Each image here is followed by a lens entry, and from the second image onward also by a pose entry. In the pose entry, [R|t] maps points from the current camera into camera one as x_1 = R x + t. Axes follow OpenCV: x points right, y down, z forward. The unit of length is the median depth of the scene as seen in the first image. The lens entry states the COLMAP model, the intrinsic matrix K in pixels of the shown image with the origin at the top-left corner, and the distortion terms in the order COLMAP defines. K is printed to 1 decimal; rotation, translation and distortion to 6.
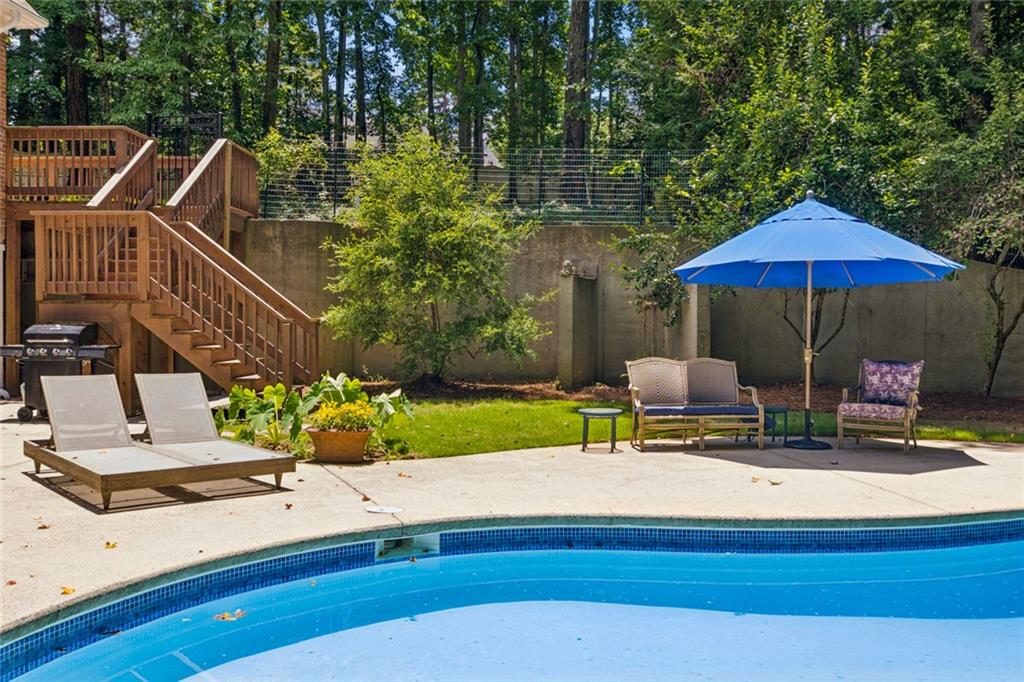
lens RADIAL K [[890.8, 0, 512.0], [0, 890.8, 341.0], [0, 0, 1]] dist [-0.005921, -0.001154]
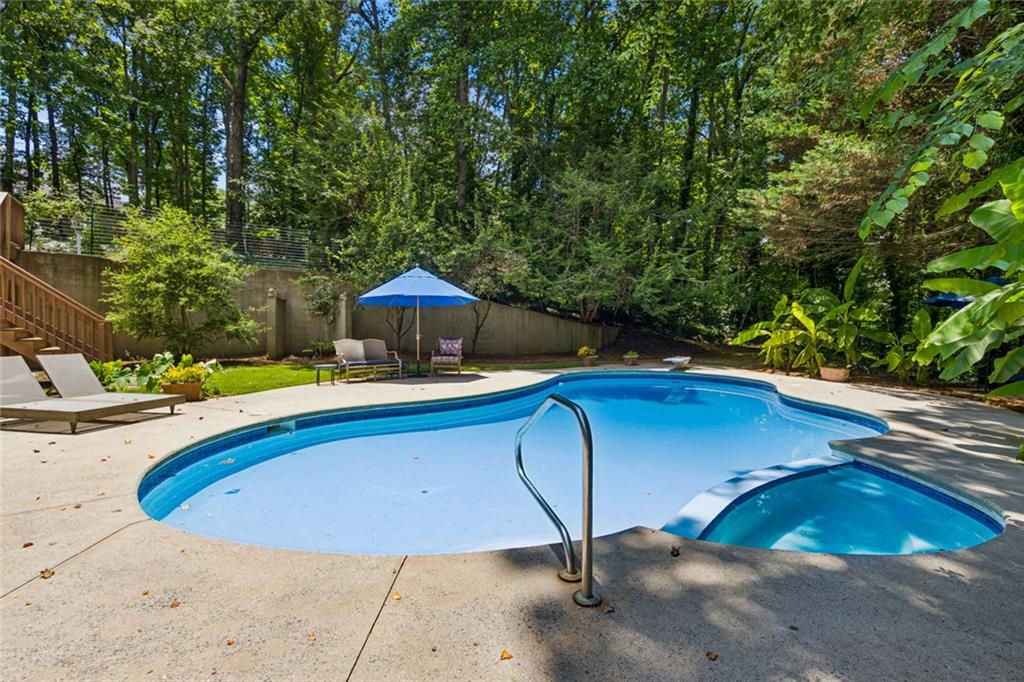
lens RADIAL K [[487.0, 0, 512.0], [0, 487.0, 341.0], [0, 0, 1]] dist [0.004091, 0.000337]
pose [[0.809589, -0.024148, 0.586500, -0.170828], [0.015119, 0.999680, 0.020290, 0.004821], [-0.586802, -0.007560, 0.809695, -0.124924]]
